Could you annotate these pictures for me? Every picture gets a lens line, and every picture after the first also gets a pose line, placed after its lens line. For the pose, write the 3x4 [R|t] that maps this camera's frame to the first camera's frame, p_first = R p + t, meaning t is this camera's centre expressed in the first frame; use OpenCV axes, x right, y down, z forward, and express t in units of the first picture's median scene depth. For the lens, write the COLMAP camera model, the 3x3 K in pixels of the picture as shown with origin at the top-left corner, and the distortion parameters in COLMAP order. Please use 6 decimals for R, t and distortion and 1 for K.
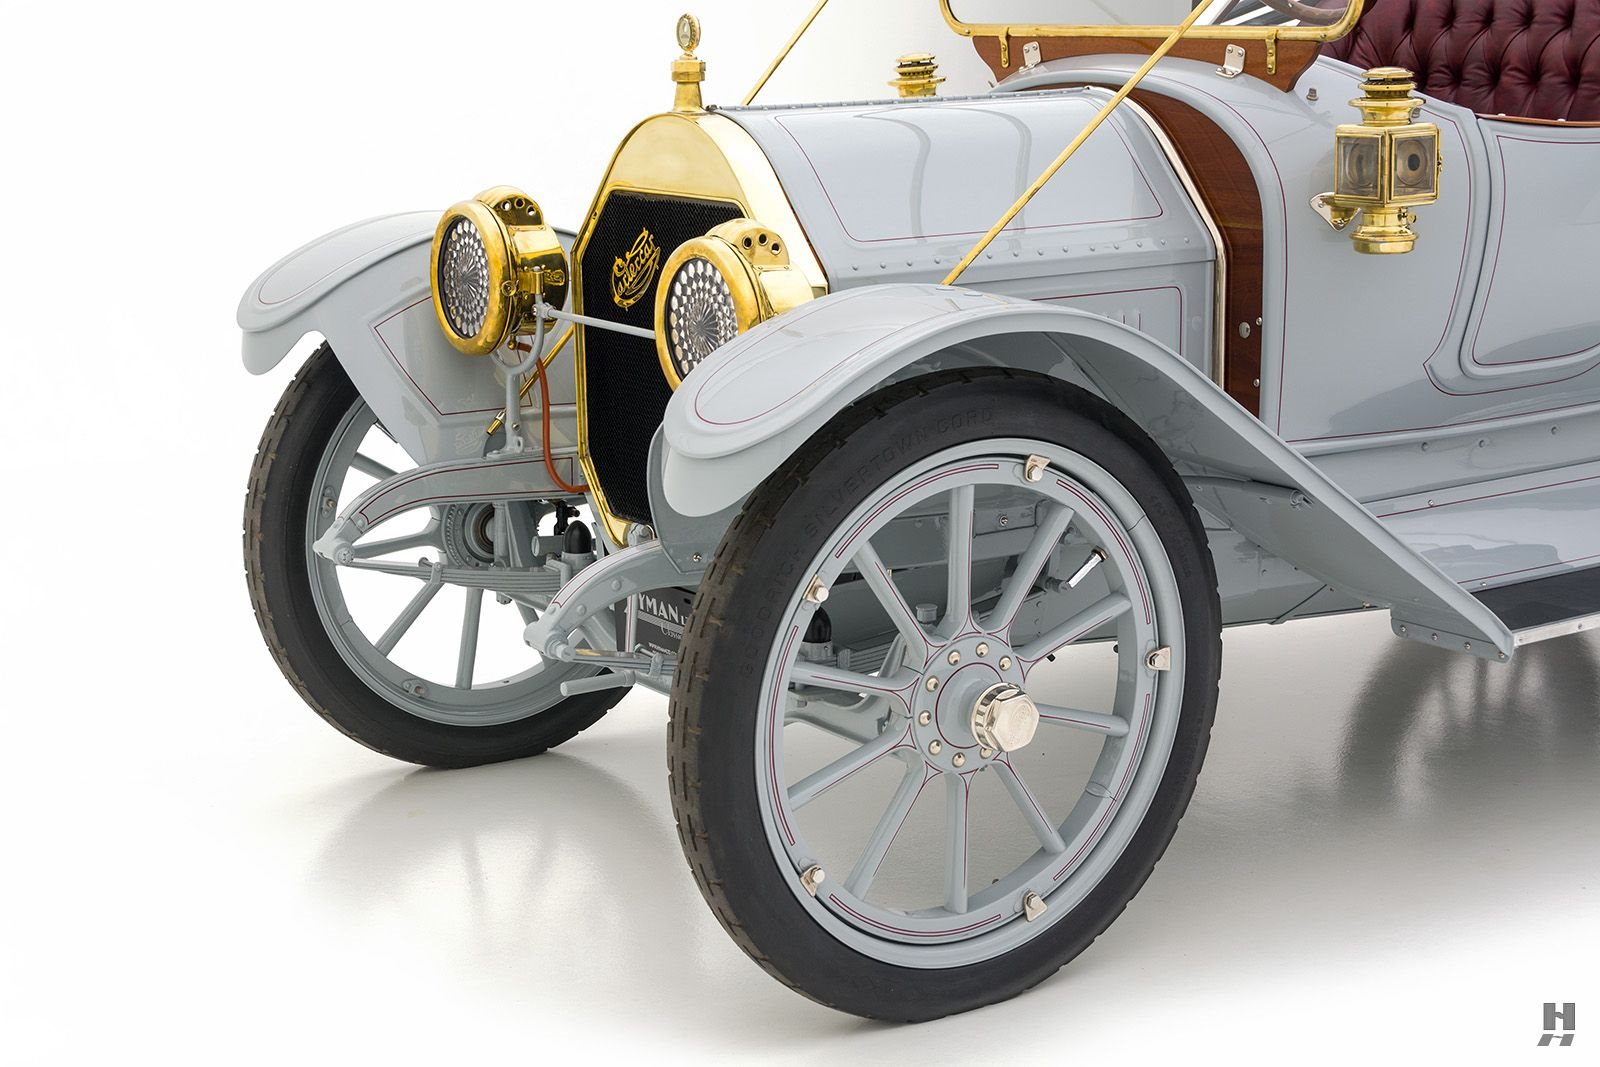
lens RADIAL K [[2604.7, 0, 765.1], [0, 2604.7, 596.3], [0, 0, 1]] dist [-0.007762, 0.000000]
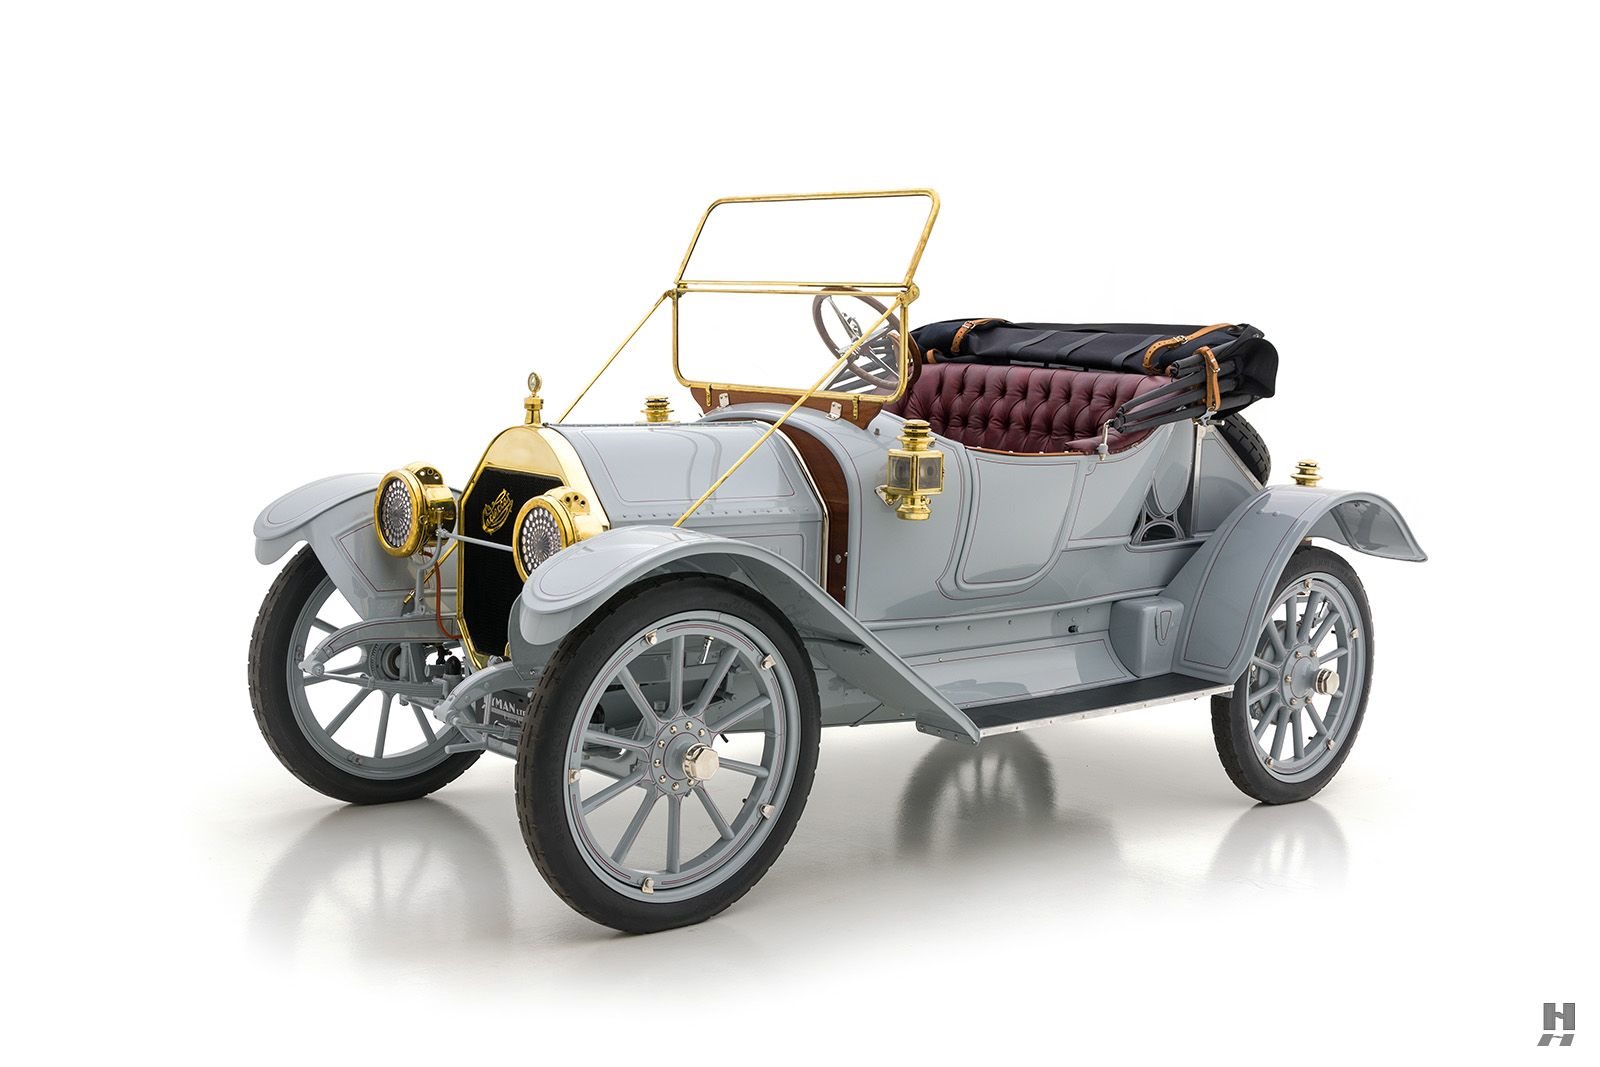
lens RADIAL K [[1724.8, 0, 805.0], [0, 1724.8, 537.9], [0, 0, 1]] dist [-0.085775, 0.000000]
pose [[0.987749, 0.037954, 0.151367, -0.019223], [-0.020236, 0.992935, -0.116919, 0.022804], [-0.154735, 0.112423, 0.981539, -0.165989]]
